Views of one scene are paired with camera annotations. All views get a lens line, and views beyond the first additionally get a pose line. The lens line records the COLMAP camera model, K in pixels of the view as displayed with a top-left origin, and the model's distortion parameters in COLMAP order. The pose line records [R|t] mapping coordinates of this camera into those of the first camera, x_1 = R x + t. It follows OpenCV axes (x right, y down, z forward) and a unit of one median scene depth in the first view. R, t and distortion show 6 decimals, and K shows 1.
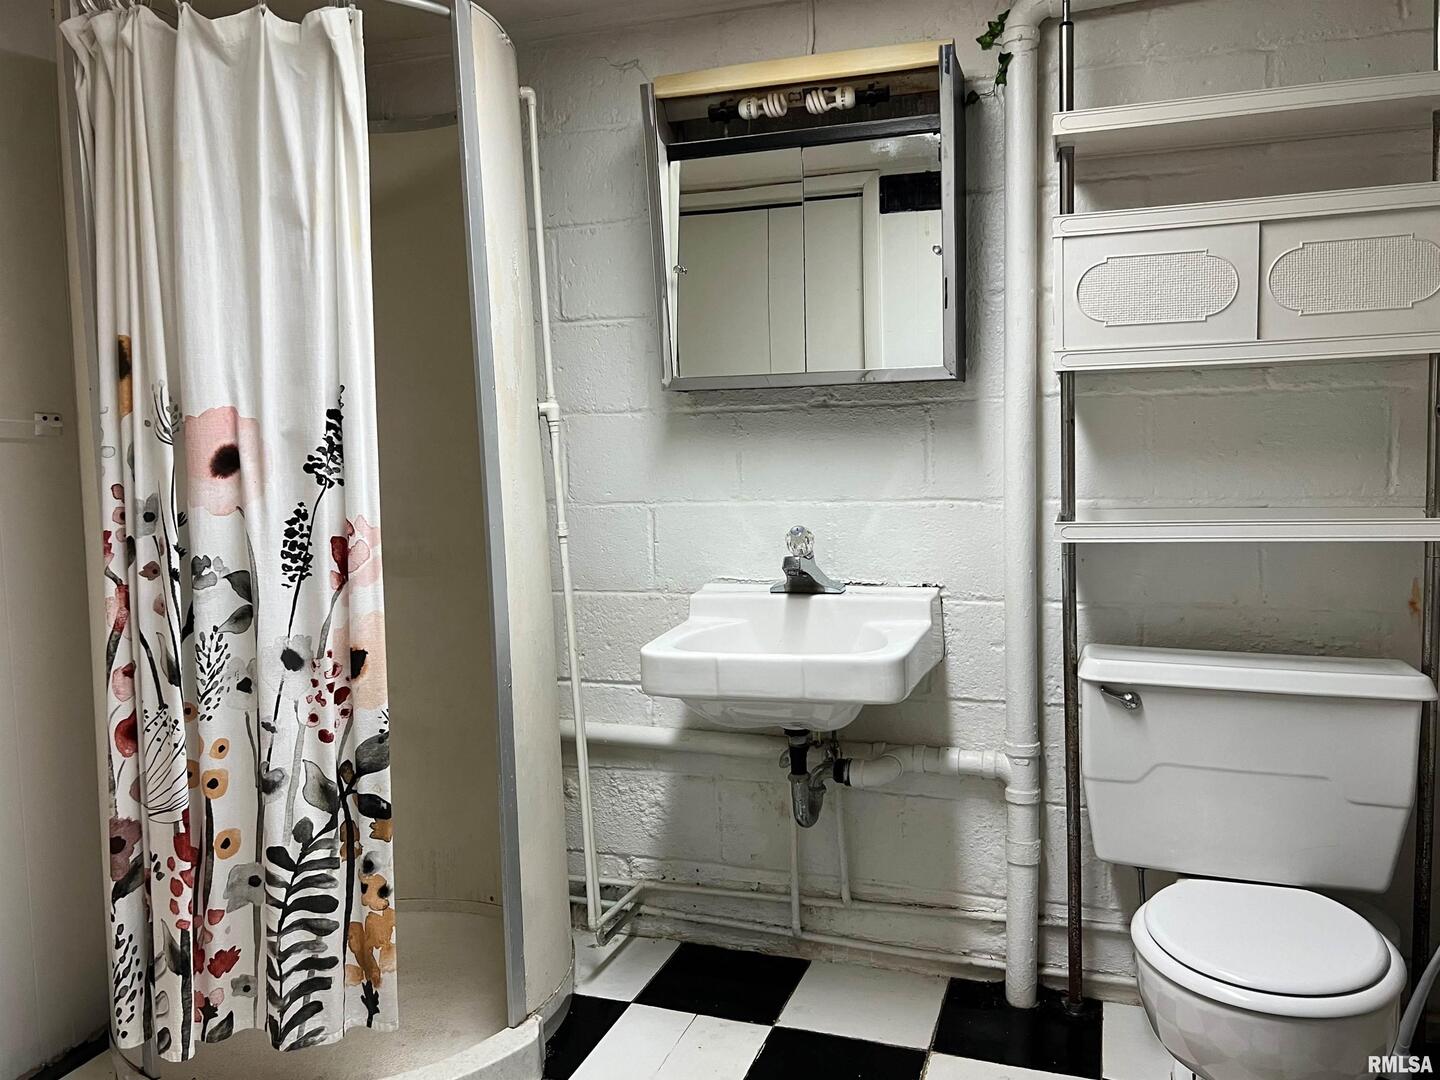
lens RADIAL K [[1114.3, 0, 720.0], [0, 1114.3, 540.0], [0, 0, 1]] dist [0.060077, -0.072442]
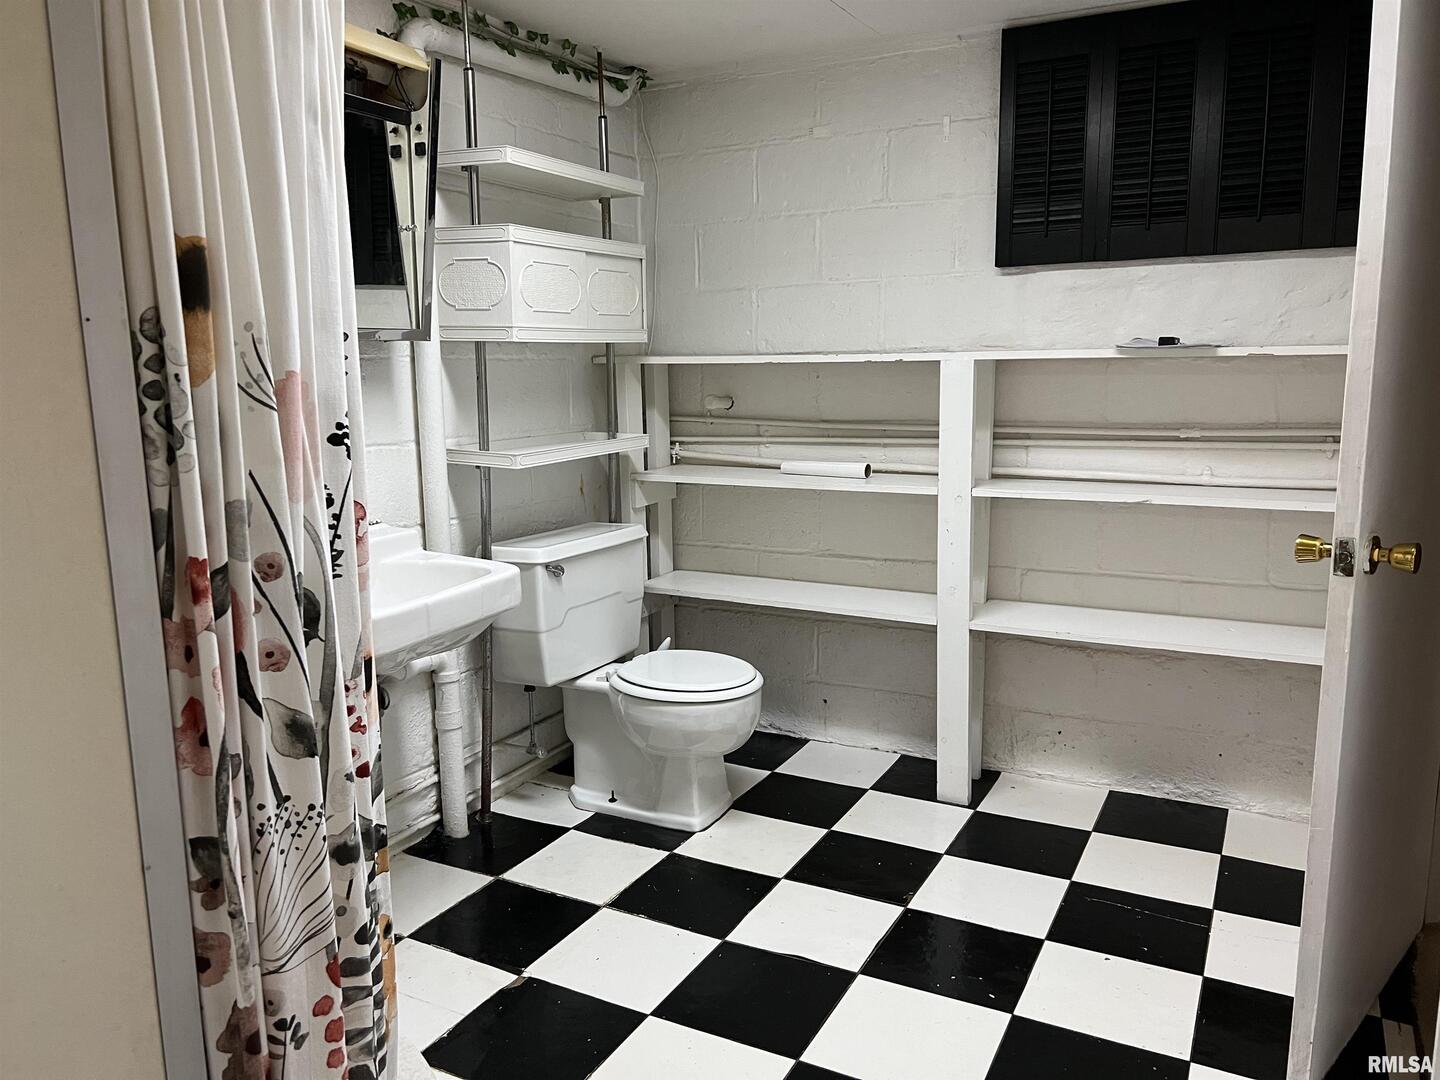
lens RADIAL K [[1072.6, 0, 721.4], [0, 1072.6, 549.5], [0, 0, 1]] dist [0.078516, -0.111199]
pose [[0.145419, -0.152365, 0.977567, -1.065000], [0.087224, 0.986198, 0.140735, -0.070617], [-0.985518, 0.064802, 0.156702, 0.621414]]
